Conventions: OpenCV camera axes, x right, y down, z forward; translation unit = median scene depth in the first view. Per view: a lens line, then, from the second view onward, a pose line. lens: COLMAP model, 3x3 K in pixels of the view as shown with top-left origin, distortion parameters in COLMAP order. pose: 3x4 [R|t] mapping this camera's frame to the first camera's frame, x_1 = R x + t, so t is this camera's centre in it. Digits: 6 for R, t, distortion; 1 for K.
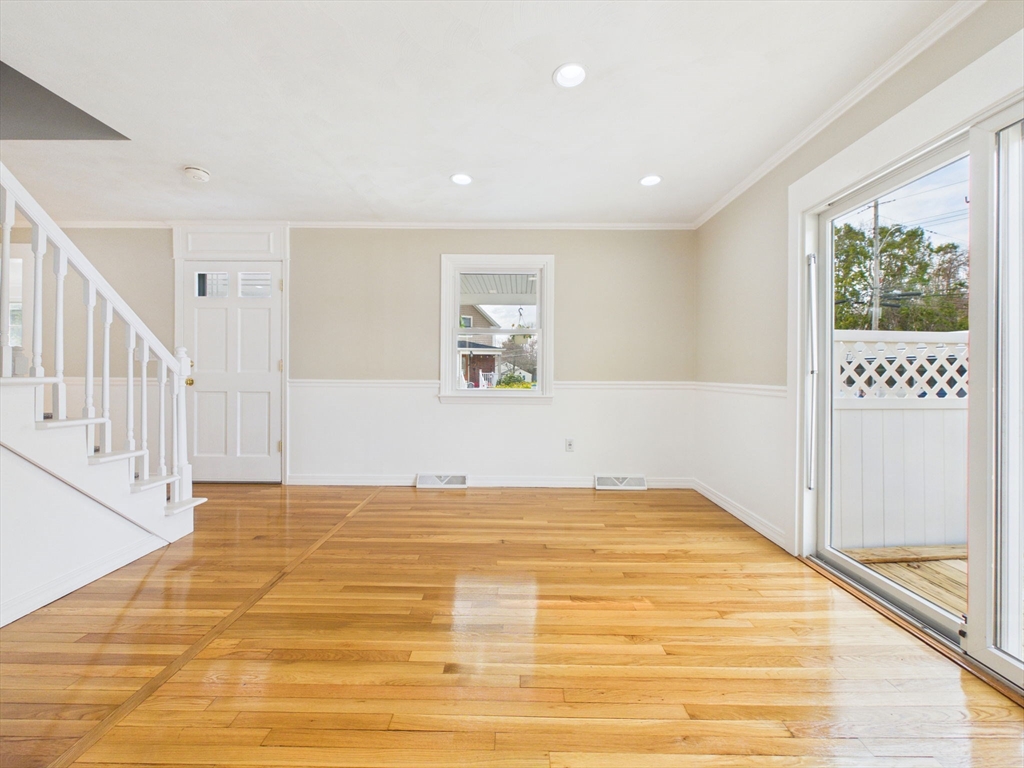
lens RADIAL K [[405.3, 0, 512.4], [0, 405.3, 372.6], [0, 0, 1]] dist [0.002024, 0.000158]
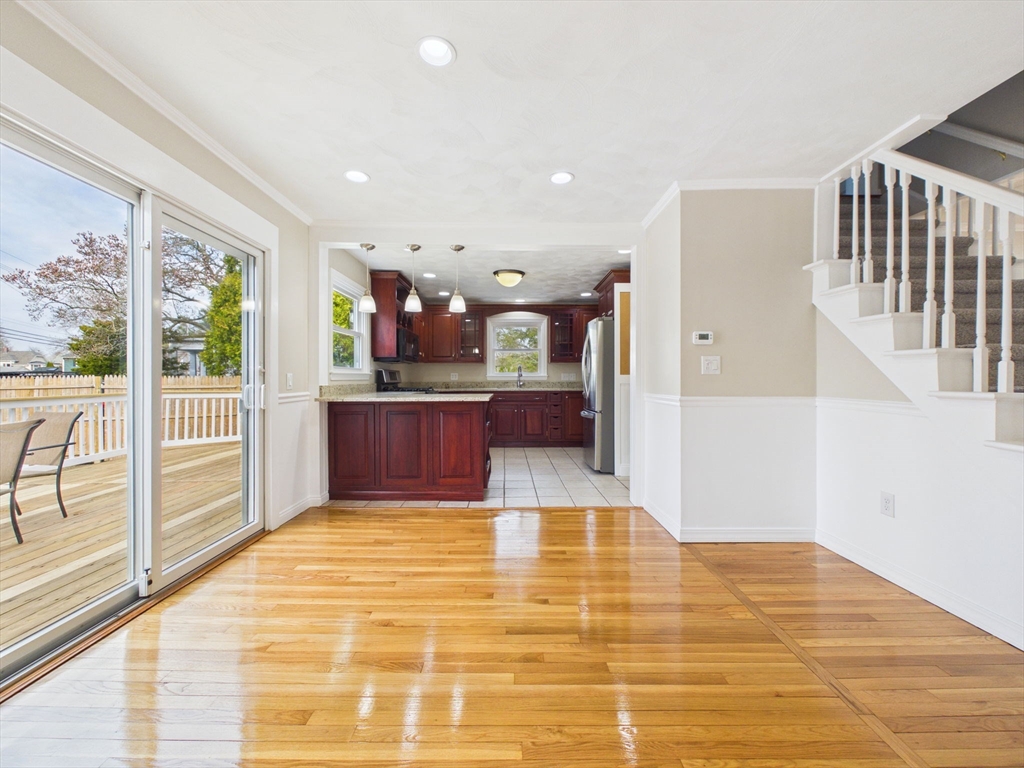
lens RADIAL K [[410.0, 0, 512.0], [0, 410.0, 381.6], [0, 0, 1]] dist [-0.000008, -0.000216]
pose [[-0.999902, -0.008255, -0.011270, -0.019111], [-0.008299, 0.999958, 0.003891, -0.009209], [0.011238, 0.003984, -0.999929, 1.848312]]
